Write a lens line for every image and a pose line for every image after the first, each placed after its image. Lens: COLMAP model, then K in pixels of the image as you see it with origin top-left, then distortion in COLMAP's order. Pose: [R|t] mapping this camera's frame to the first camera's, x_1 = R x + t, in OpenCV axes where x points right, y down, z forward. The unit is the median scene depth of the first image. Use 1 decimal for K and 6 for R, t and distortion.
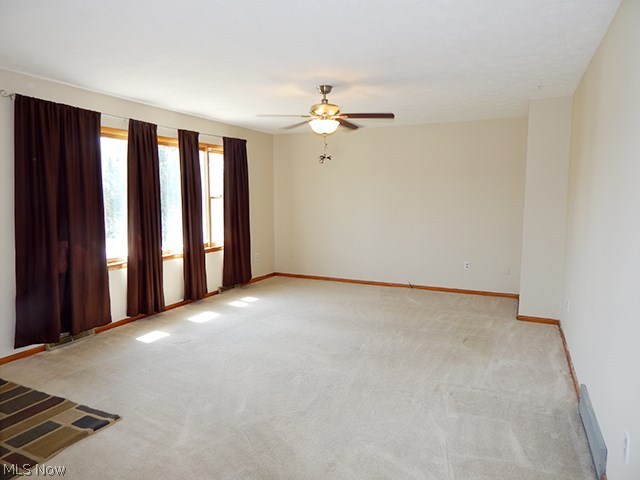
lens RADIAL K [[431.2, 0, 319.5], [0, 431.2, 238.5], [0, 0, 1]] dist [0.020068, -0.012800]
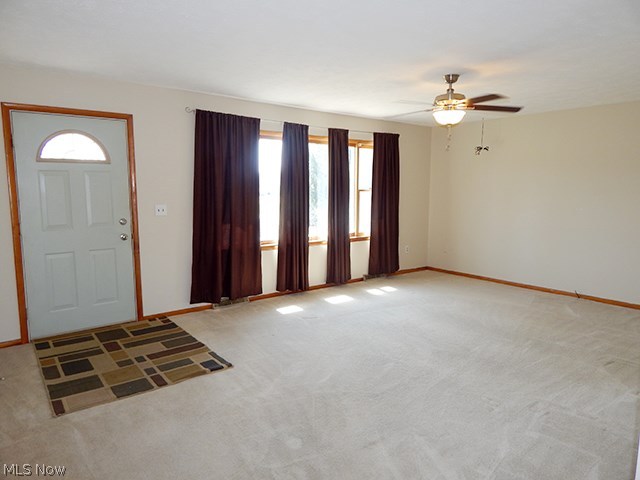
lens RADIAL K [[431.2, 0, 321.2], [0, 431.2, 239.3], [0, 0, 1]] dist [0.020068, -0.012800]
pose [[0.895285, 0.058109, -0.441687, 0.198277], [-0.051130, 0.998308, 0.027699, 0.001926], [0.442549, -0.002215, 0.896742, 0.001363]]
